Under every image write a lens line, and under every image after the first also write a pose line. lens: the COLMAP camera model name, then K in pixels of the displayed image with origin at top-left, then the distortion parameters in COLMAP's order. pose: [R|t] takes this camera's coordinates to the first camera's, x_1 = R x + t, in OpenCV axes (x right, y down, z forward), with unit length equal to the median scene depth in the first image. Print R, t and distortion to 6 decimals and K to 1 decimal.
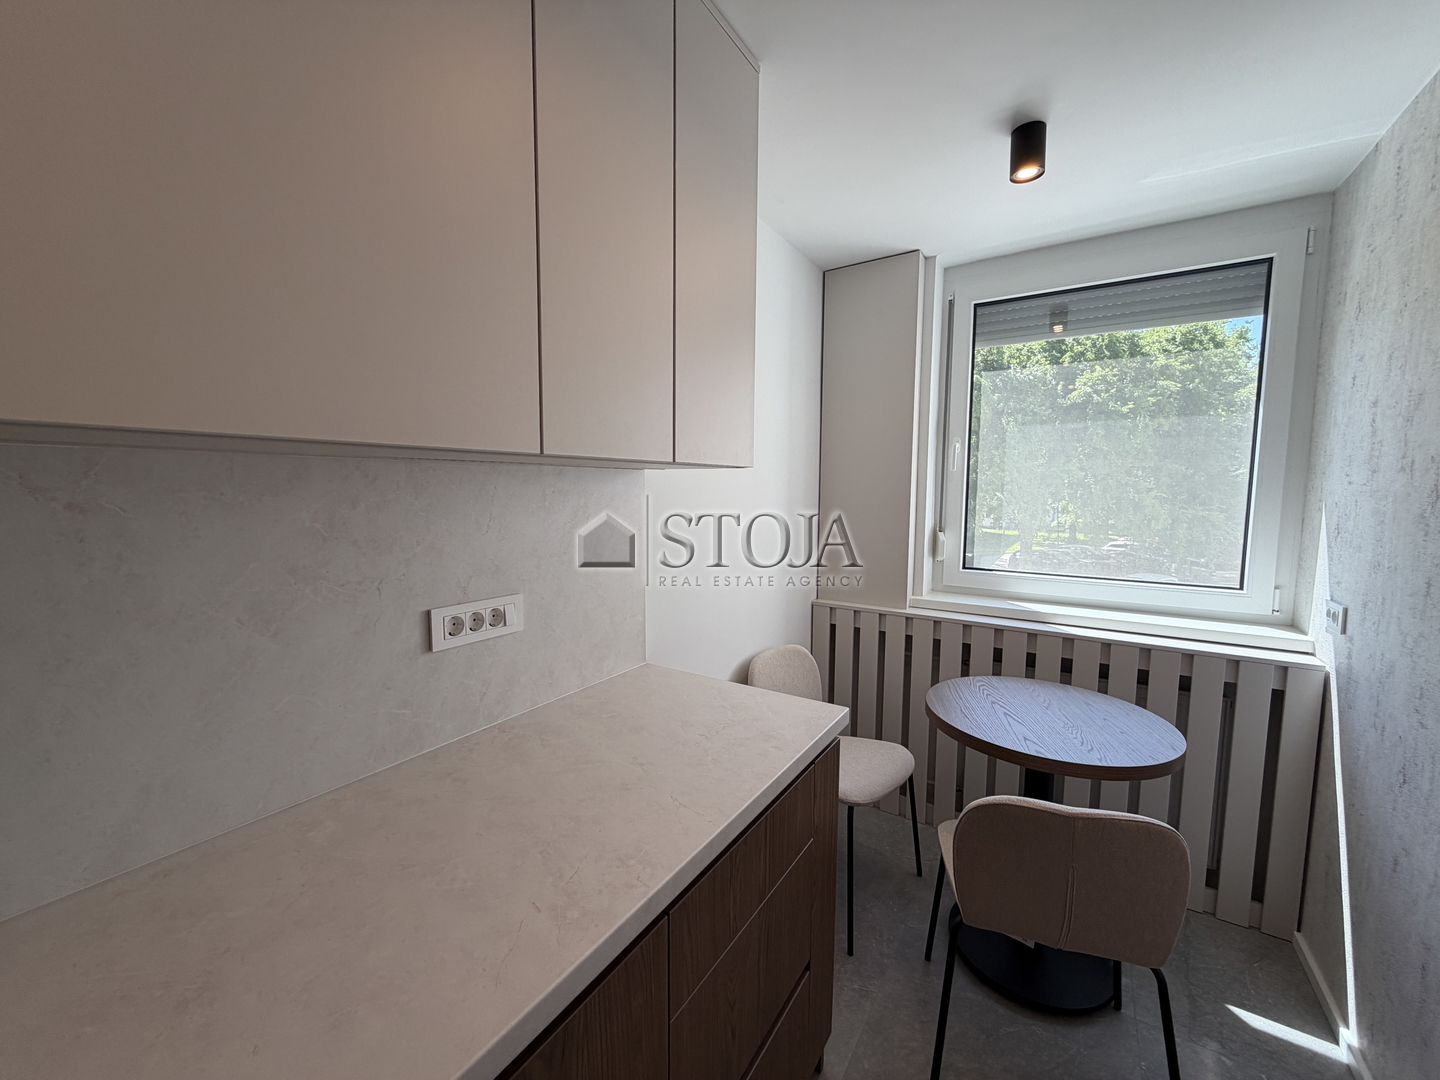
lens RADIAL K [[572.6, 0, 715.1], [0, 572.6, 538.3], [0, 0, 1]] dist [0.000869, 0.000142]
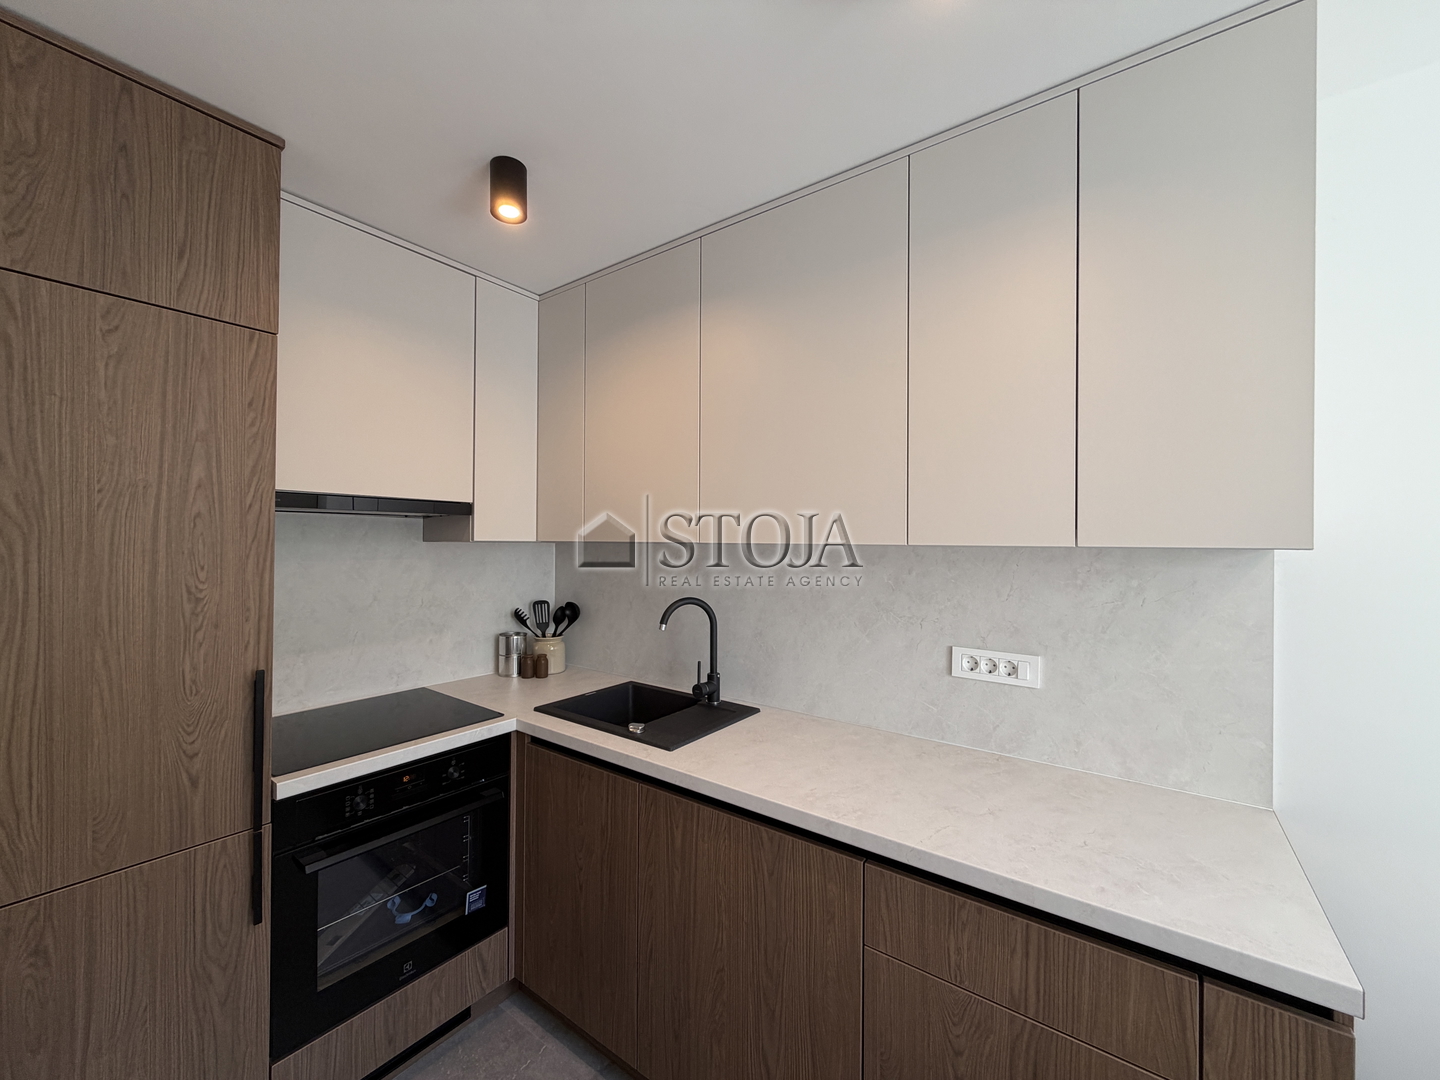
lens RADIAL K [[572.6, 0, 715.1], [0, 572.6, 538.3], [0, 0, 1]] dist [0.000869, 0.000142]
pose [[-0.064997, -0.009122, -0.997844, 0.928677], [-0.098249, 0.995158, -0.002698, -0.080227], [0.993037, 0.097862, -0.065579, 0.424761]]
